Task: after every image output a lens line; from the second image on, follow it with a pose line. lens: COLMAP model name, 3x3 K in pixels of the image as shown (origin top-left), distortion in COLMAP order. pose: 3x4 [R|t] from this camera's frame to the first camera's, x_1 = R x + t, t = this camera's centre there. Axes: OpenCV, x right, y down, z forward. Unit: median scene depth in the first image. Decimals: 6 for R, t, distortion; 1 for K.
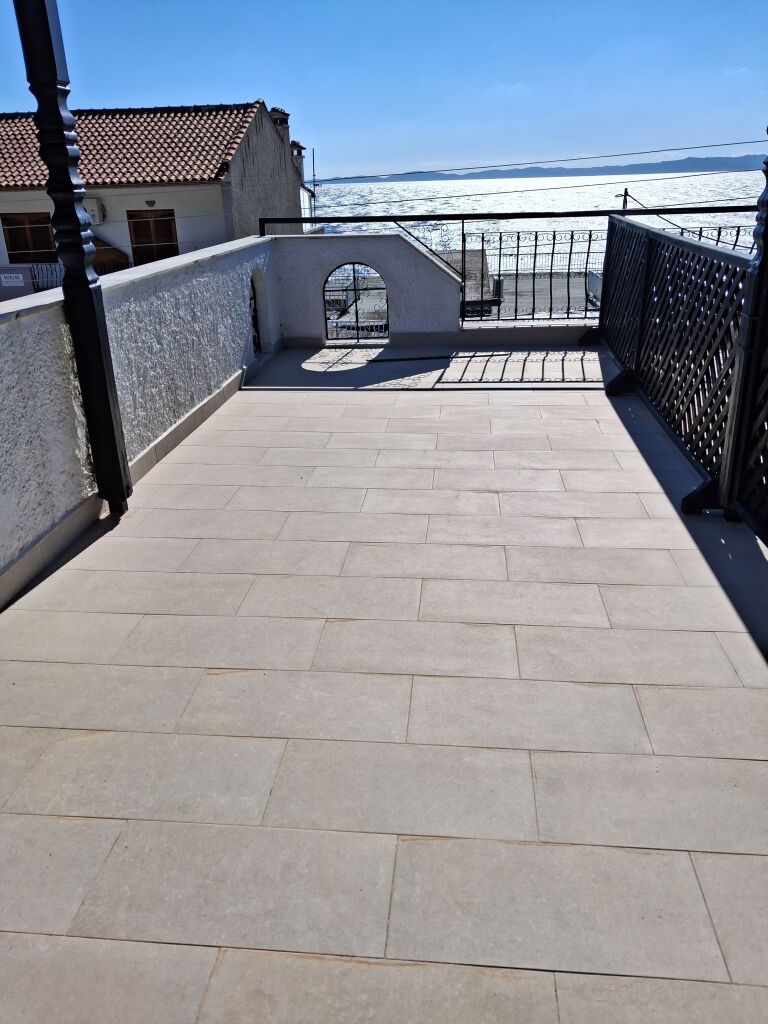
lens RADIAL K [[803.5, 0, 384.0], [0, 803.5, 512.0], [0, 0, 1]] dist [0.002258, -0.000200]
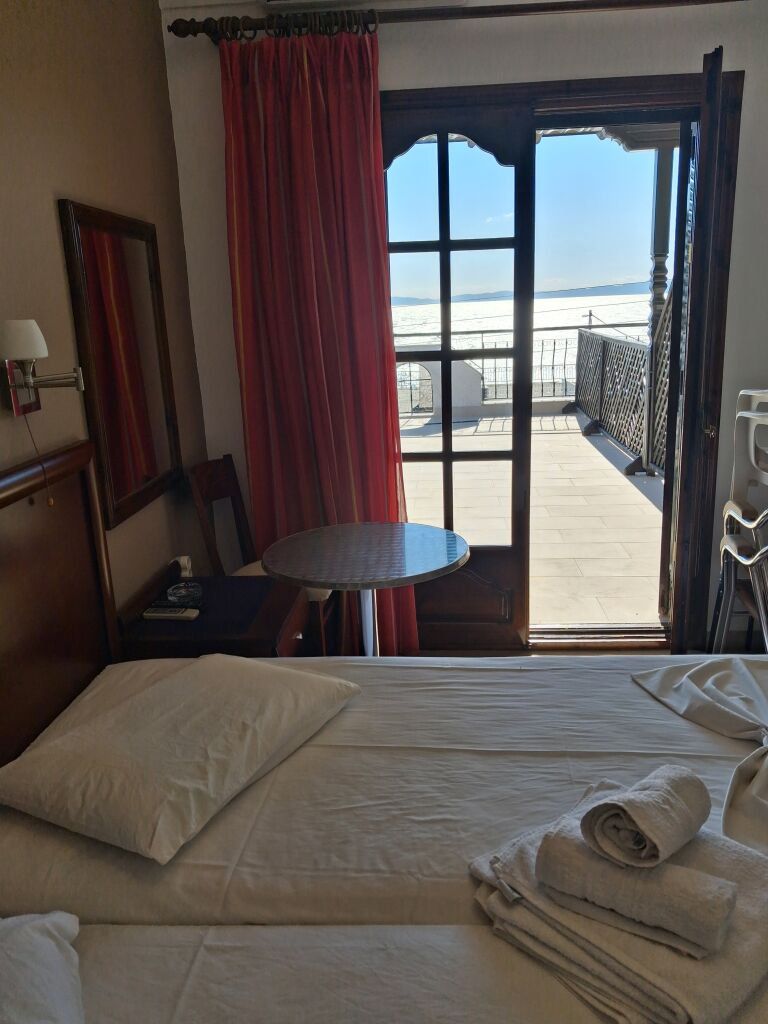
lens RADIAL K [[803.5, 0, 384.0], [0, 803.5, 512.0], [0, 0, 1]] dist [0.002258, -0.000200]
pose [[0.999601, -0.016811, 0.022689, -0.140439], [0.019714, 0.990724, -0.134455, 0.186935], [-0.020218, 0.134849, 0.990660, -0.497159]]
